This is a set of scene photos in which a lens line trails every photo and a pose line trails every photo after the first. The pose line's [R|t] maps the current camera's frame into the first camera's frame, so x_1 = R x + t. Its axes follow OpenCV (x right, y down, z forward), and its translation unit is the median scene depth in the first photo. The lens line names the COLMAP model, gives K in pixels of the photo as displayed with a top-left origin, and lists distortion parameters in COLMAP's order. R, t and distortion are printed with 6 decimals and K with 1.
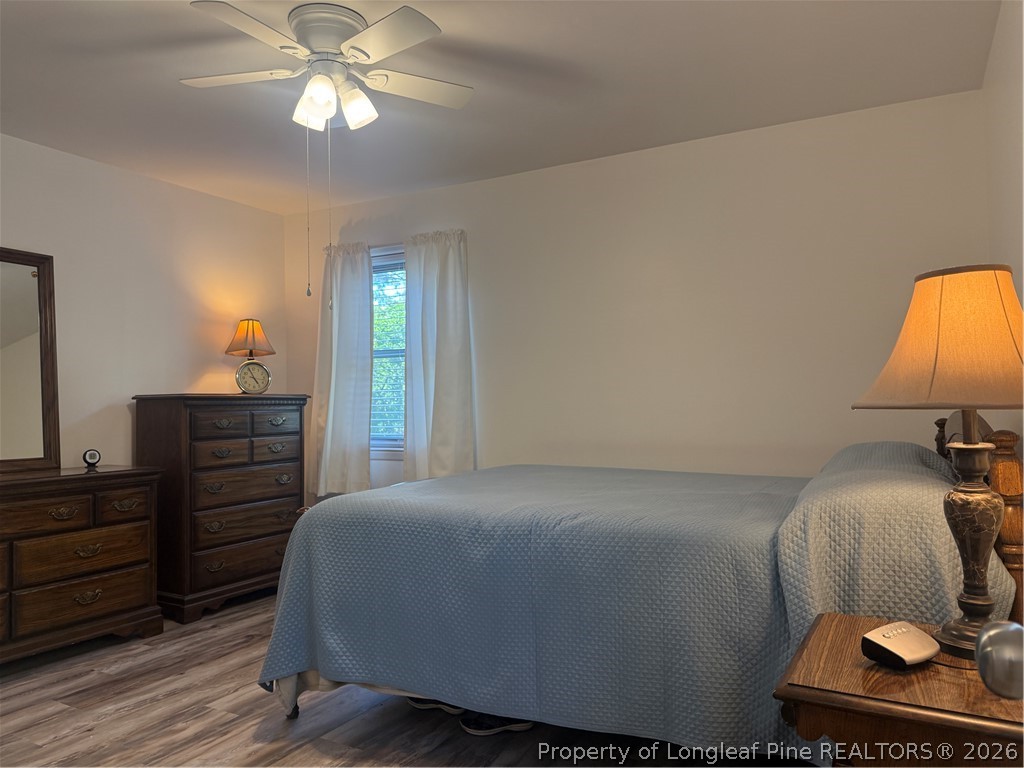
lens RADIAL K [[731.5, 0, 513.3], [0, 731.5, 376.3], [0, 0, 1]] dist [0.028442, -0.032633]
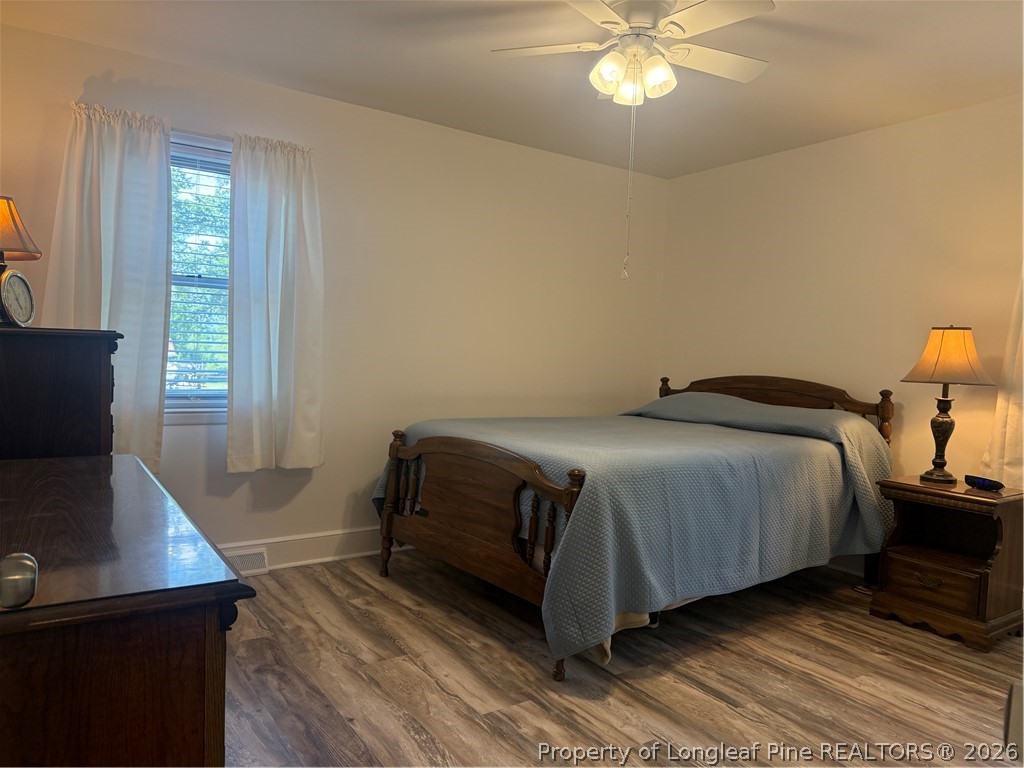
lens RADIAL K [[731.5, 0, 513.2], [0, 731.5, 389.1], [0, 0, 1]] dist [0.028442, -0.032633]
pose [[0.441147, -0.009286, 0.897387, -1.069504], [-0.076790, 0.995889, 0.048055, 0.025285], [-0.894144, -0.090110, 0.438620, 0.575567]]
